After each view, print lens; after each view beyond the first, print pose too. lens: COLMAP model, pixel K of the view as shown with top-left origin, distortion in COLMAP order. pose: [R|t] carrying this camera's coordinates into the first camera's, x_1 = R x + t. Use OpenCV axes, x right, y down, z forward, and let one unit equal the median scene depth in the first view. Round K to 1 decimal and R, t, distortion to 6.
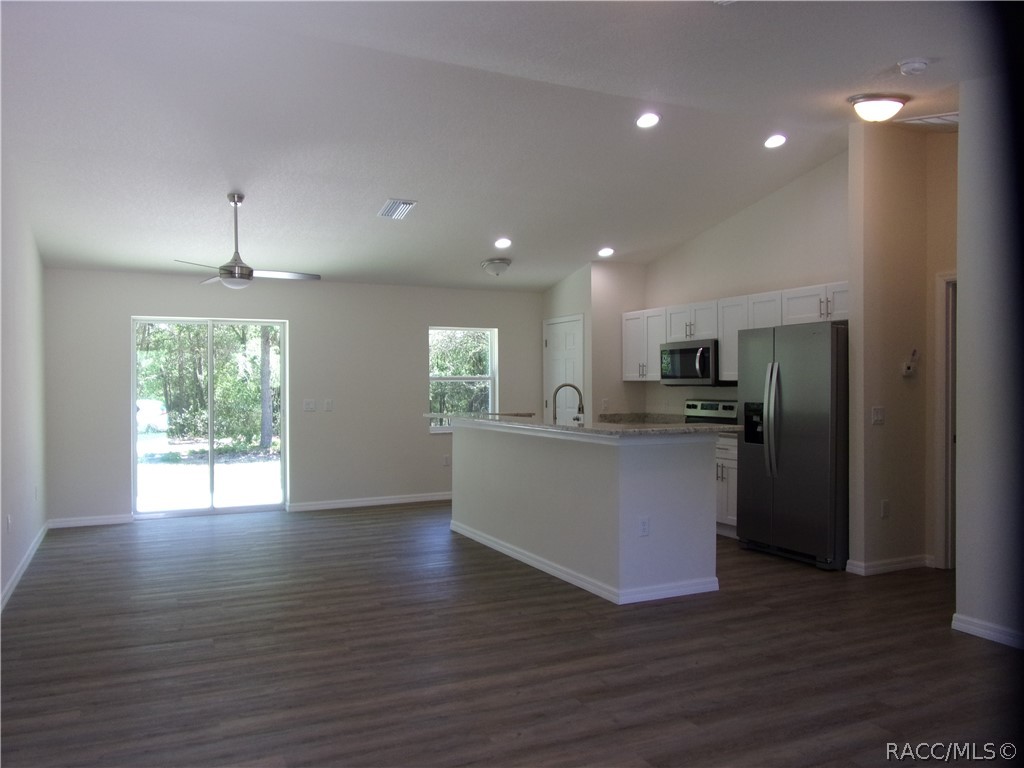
lens RADIAL K [[756.6, 0, 501.5], [0, 756.6, 384.1], [0, 0, 1]] dist [0.001937, 0.010975]
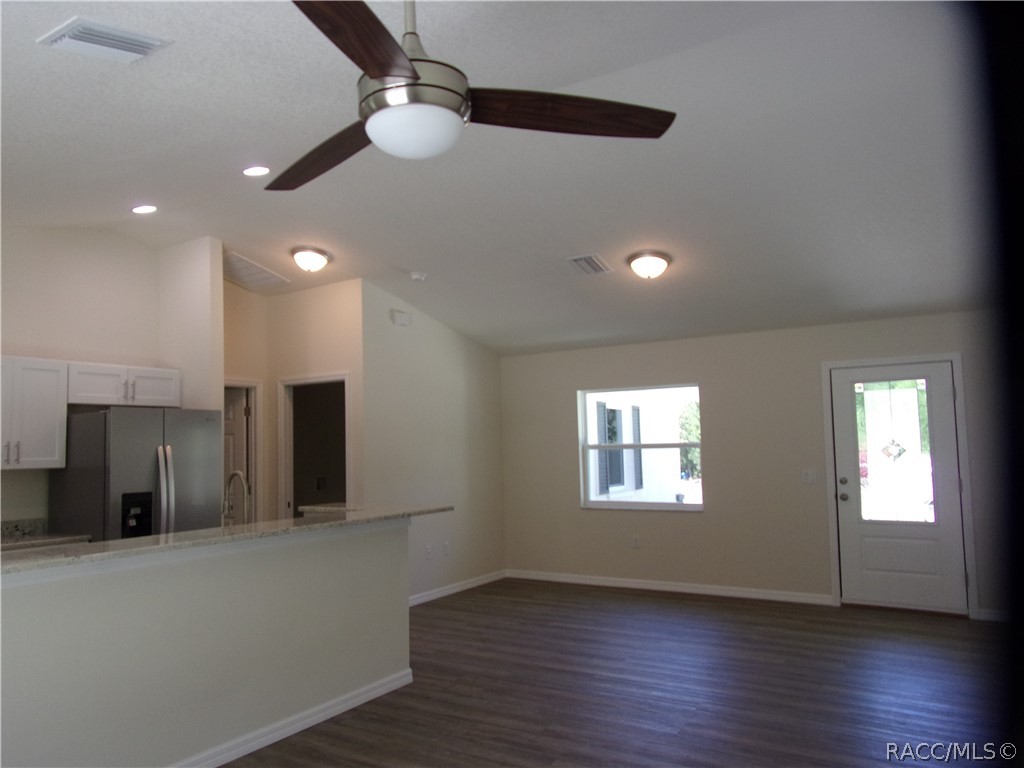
lens RADIAL K [[754.3, 0, 462.9], [0, 754.3, 383.5], [0, 0, 1]] dist [-0.004459, -0.005000]
pose [[-0.505748, 0.087458, 0.858236, -0.510453], [0.022388, 0.995843, -0.088287, -0.013216], [-0.862390, -0.025437, -0.505604, 0.943240]]
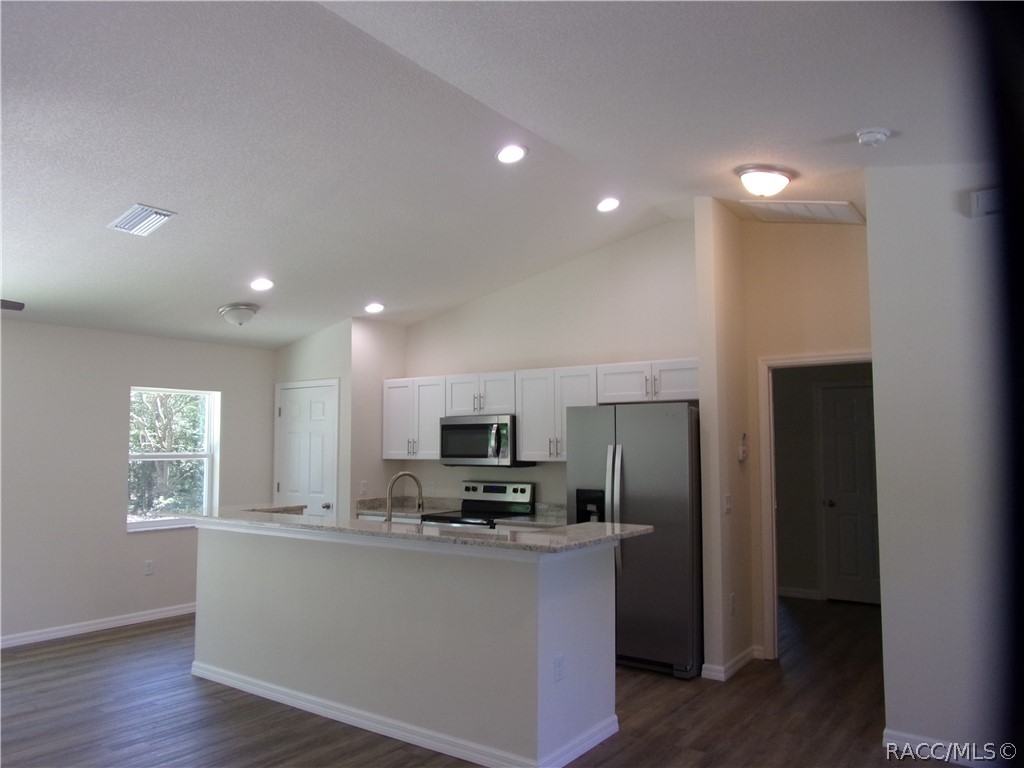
lens RADIAL K [[756.6, 0, 486.7], [0, 756.6, 385.8], [0, 0, 1]] dist [0.001937, 0.010975]
pose [[0.887137, 0.038492, 0.459898, -0.155599], [-0.001296, 0.996719, -0.080923, -0.020873], [-0.461504, 0.071194, 0.884277, 0.222893]]
